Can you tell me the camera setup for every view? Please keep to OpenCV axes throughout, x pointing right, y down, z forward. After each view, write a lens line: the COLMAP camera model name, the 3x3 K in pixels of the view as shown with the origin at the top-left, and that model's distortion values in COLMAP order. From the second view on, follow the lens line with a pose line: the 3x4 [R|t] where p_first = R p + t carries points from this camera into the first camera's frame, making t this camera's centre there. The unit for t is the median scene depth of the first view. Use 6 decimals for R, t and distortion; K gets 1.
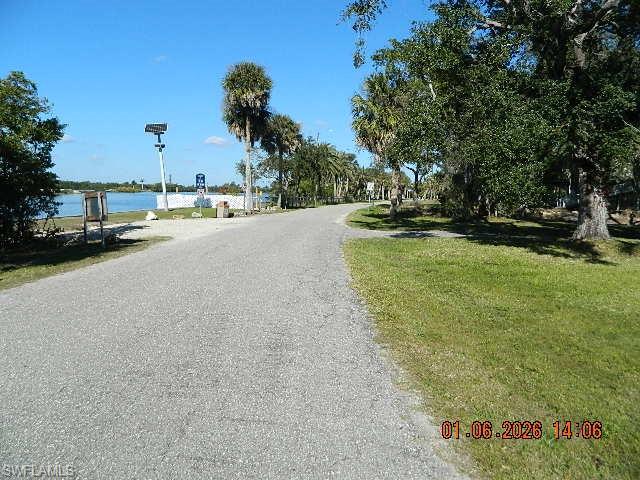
lens RADIAL K [[468.7, 0, 320.8], [0, 468.7, 240.2], [0, 0, 1]] dist [0.001624, -0.003657]
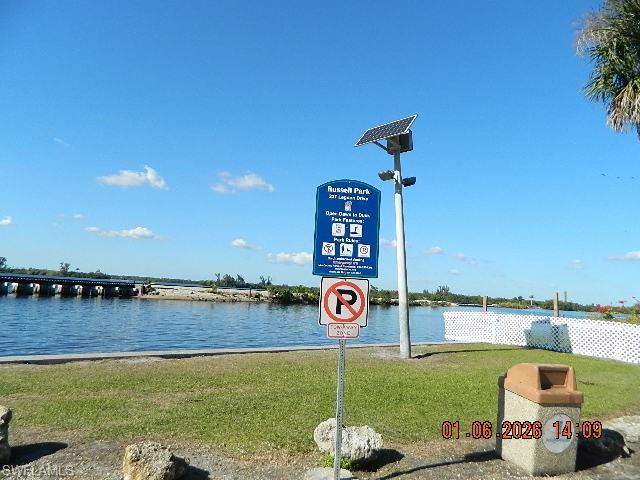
lens RADIAL K [[468.7, 0, 321.6], [0, 468.7, 238.6], [0, 0, 1]] dist [0.001624, -0.003657]
pose [[0.705712, -0.055091, -0.706354, -0.095481], [-0.121319, 0.972851, -0.197085, -0.056990], [0.698035, 0.224779, 0.679869, 0.560072]]
